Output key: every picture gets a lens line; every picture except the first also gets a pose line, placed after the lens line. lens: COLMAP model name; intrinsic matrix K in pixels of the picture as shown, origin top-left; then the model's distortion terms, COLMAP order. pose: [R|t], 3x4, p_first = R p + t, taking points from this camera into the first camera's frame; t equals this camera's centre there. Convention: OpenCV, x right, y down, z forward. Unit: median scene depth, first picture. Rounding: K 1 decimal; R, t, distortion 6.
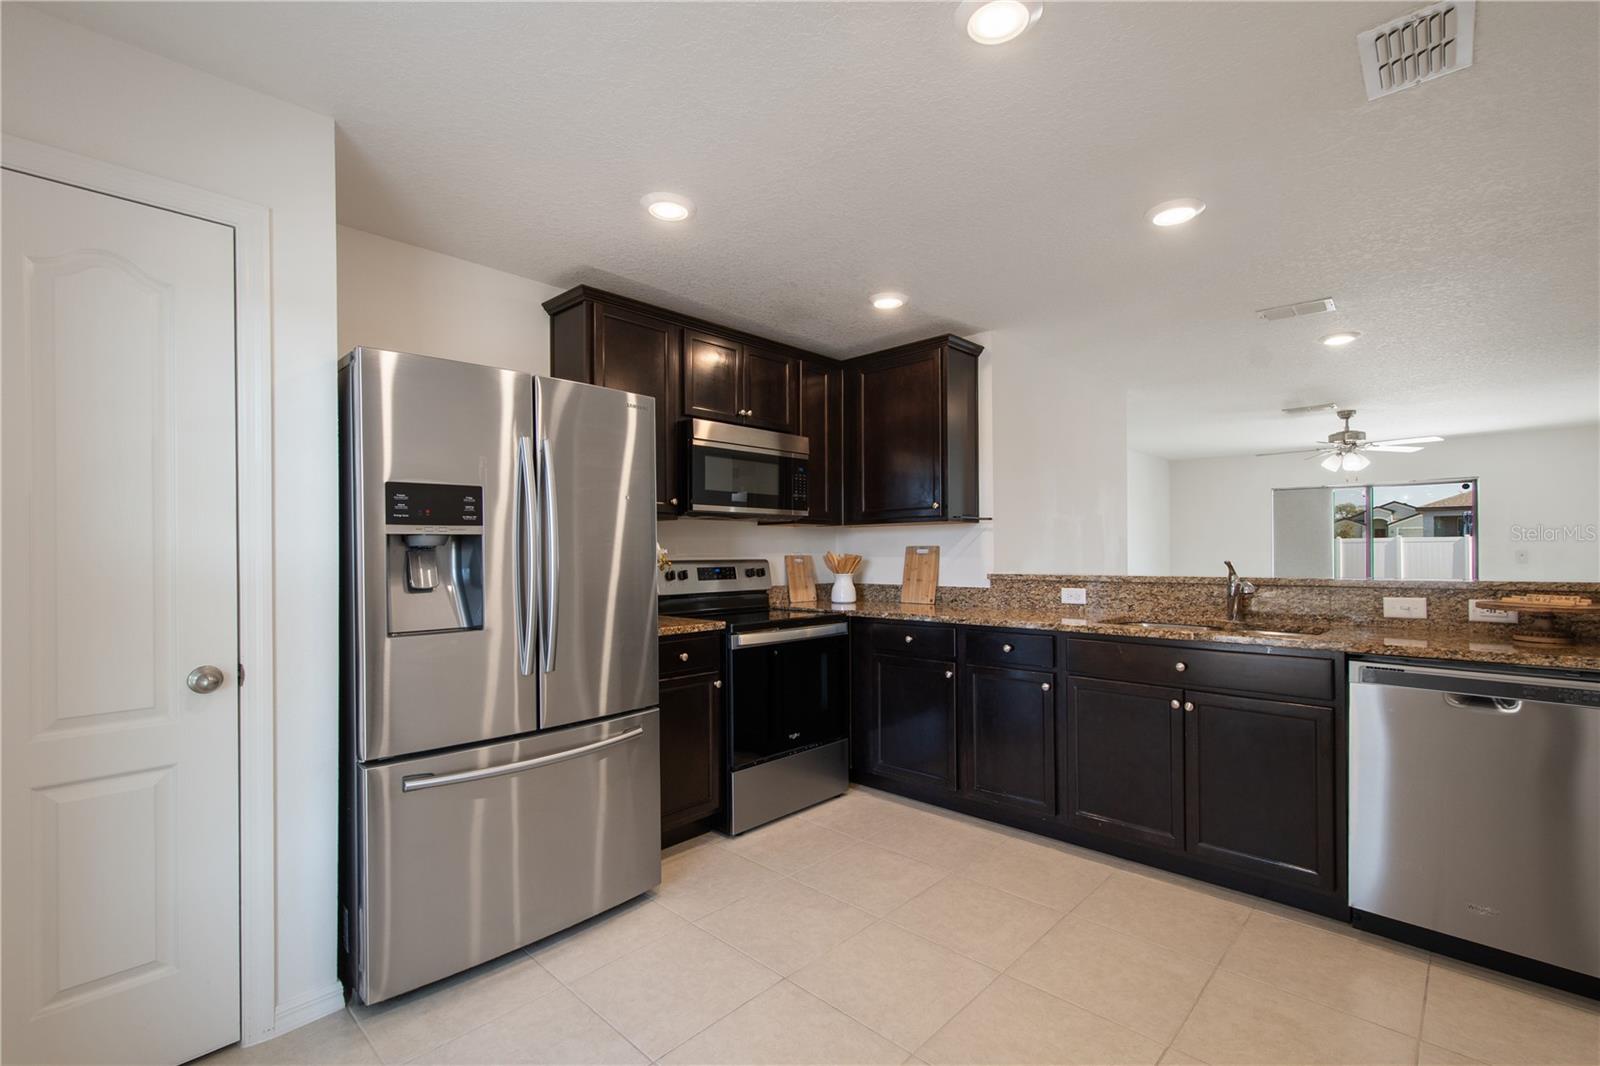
lens RADIAL K [[699.3, 0, 812.2], [0, 699.3, 547.8], [0, 0, 1]] dist [0.010812, -0.002295]
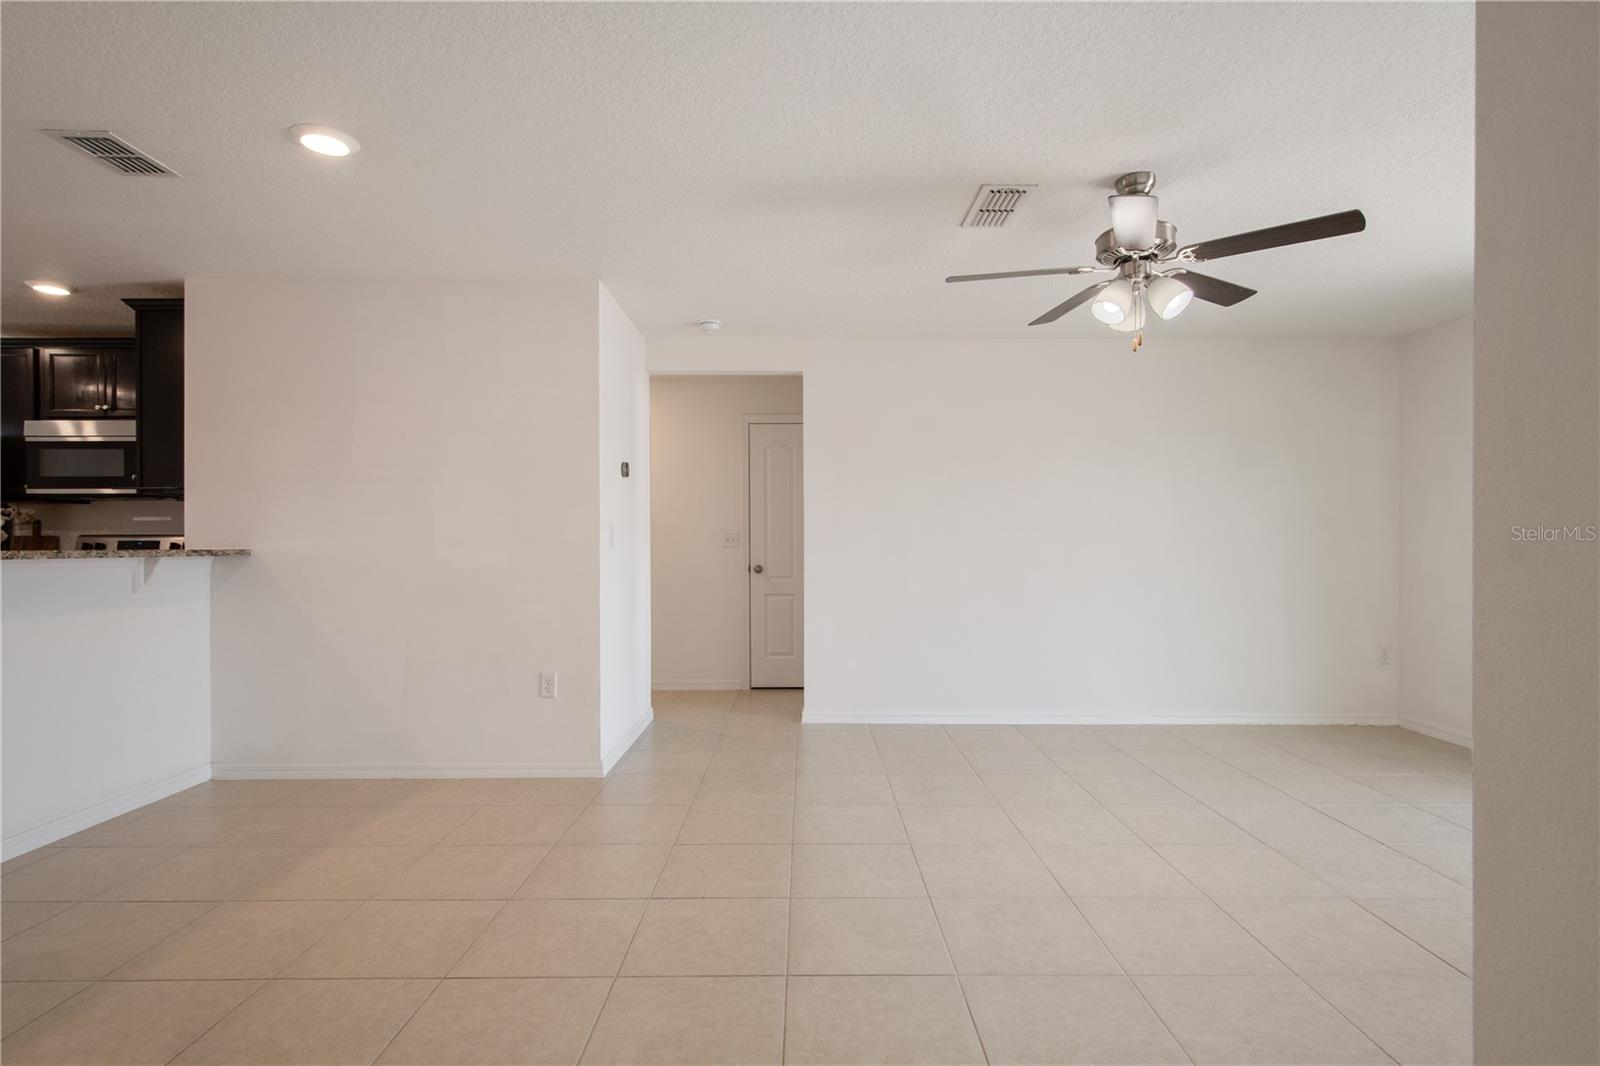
lens RADIAL K [[758.5, 0, 822.9], [0, 758.5, 550.3], [0, 0, 1]] dist [0.009267, -0.005490]
pose [[0.699001, 0.011224, -0.715032, 1.670700], [0.001580, 0.999850, 0.017239, 0.025837], [0.715119, -0.013179, 0.698879, 0.974603]]
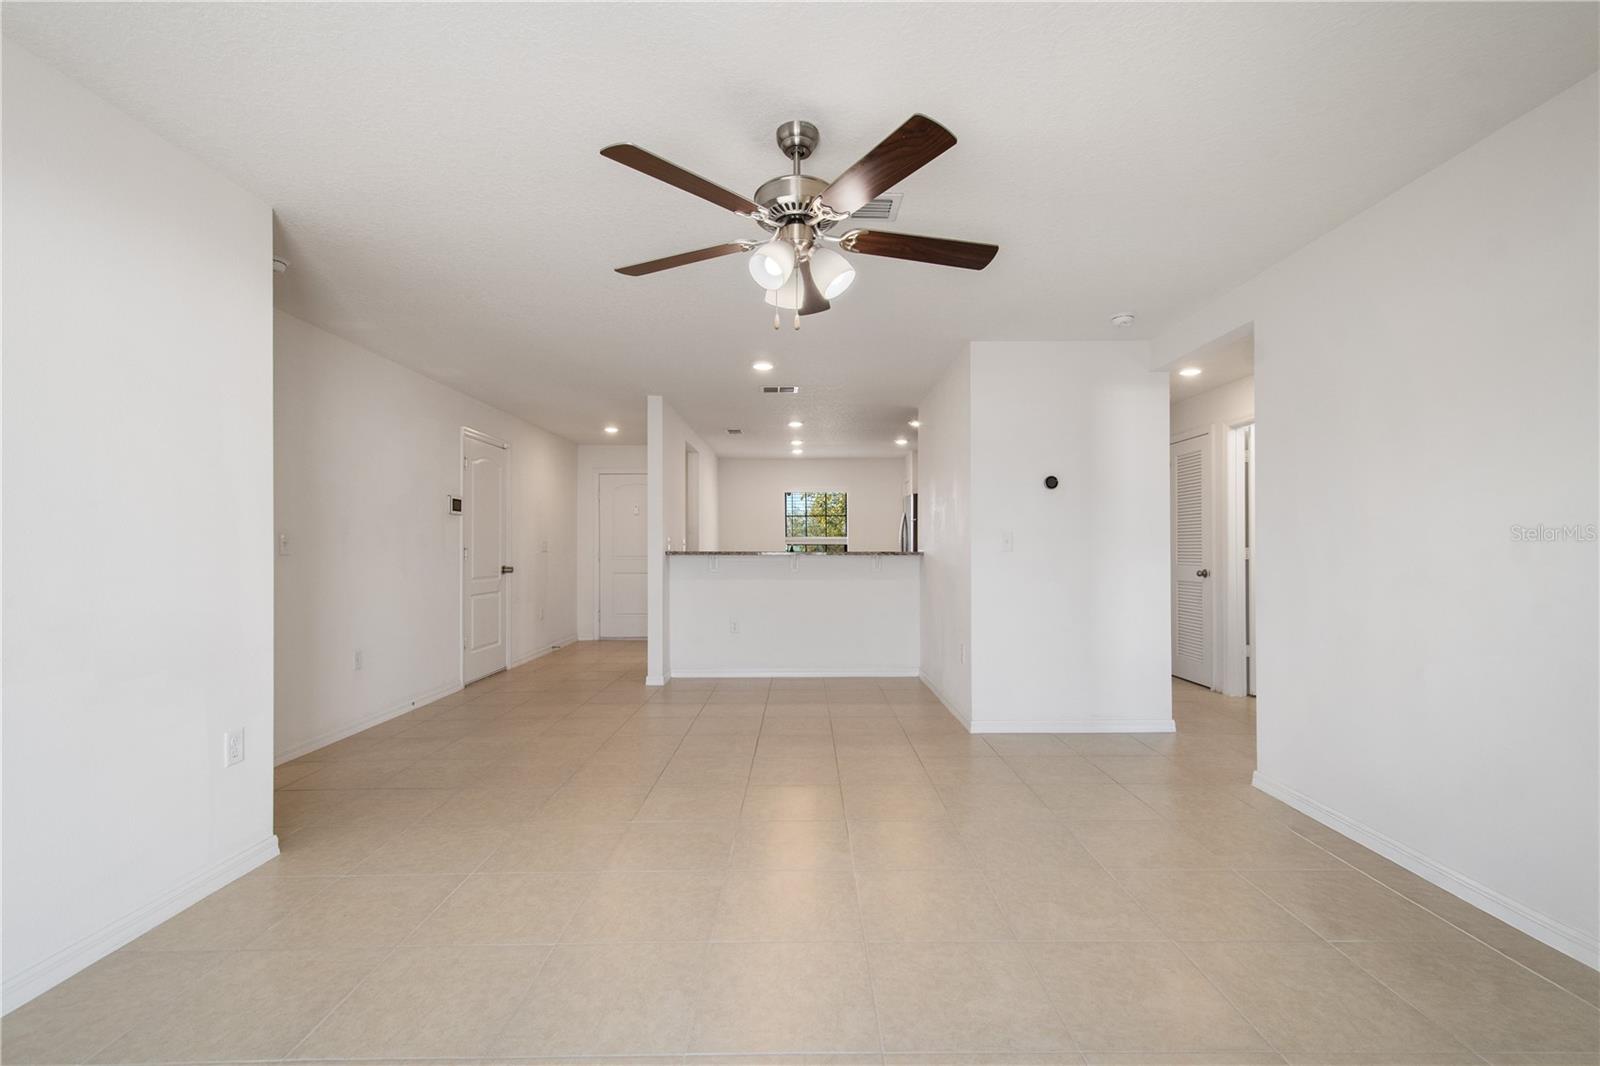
lens RADIAL K [[699.3, 0, 799.6], [0, 699.3, 551.1], [0, 0, 1]] dist [0.010812, -0.002295]
pose [[-0.728526, 0.004884, -0.685000, 1.759309], [0.003485, 0.999988, 0.003424, 0.033372], [0.685009, 0.000107, -0.728535, 2.200616]]
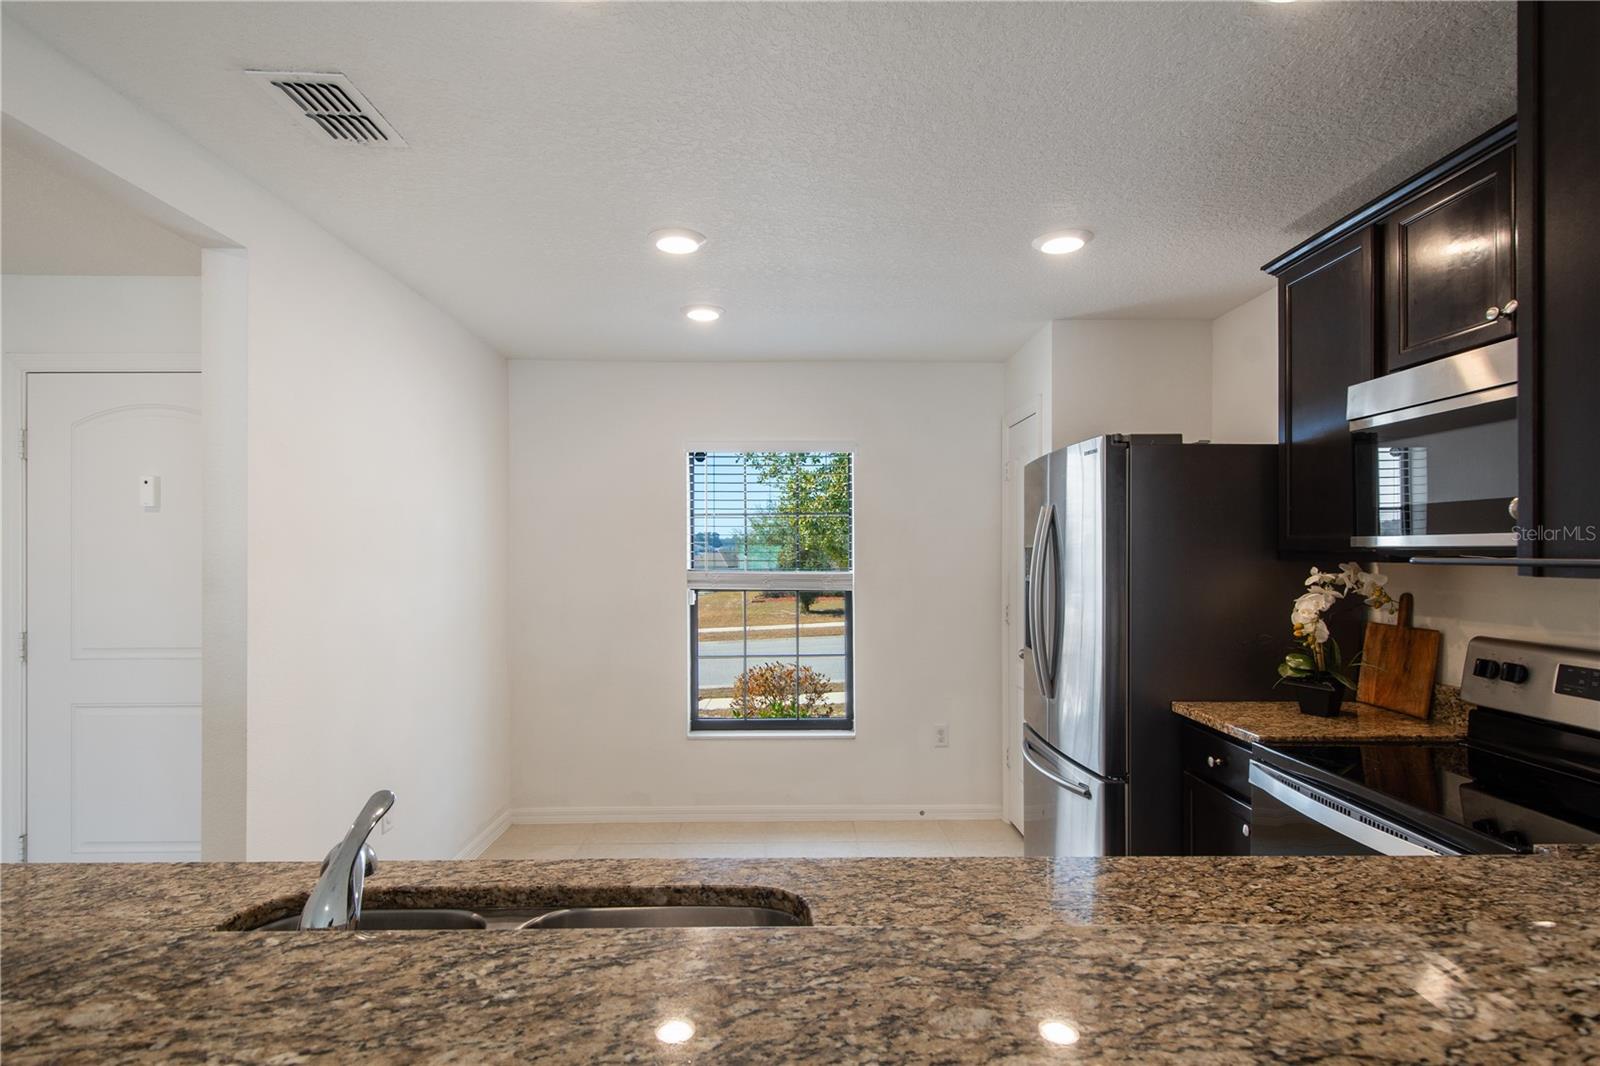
lens RADIAL K [[814.6, 0, 796.6], [0, 814.6, 539.9], [0, 0, 1]] dist [0.001308, 0.000095]
pose [[-0.711765, -0.007702, -0.702376, 0.566652], [0.001410, 0.999922, -0.012395, -0.047171], [0.702416, -0.009813, -0.711699, 1.055924]]
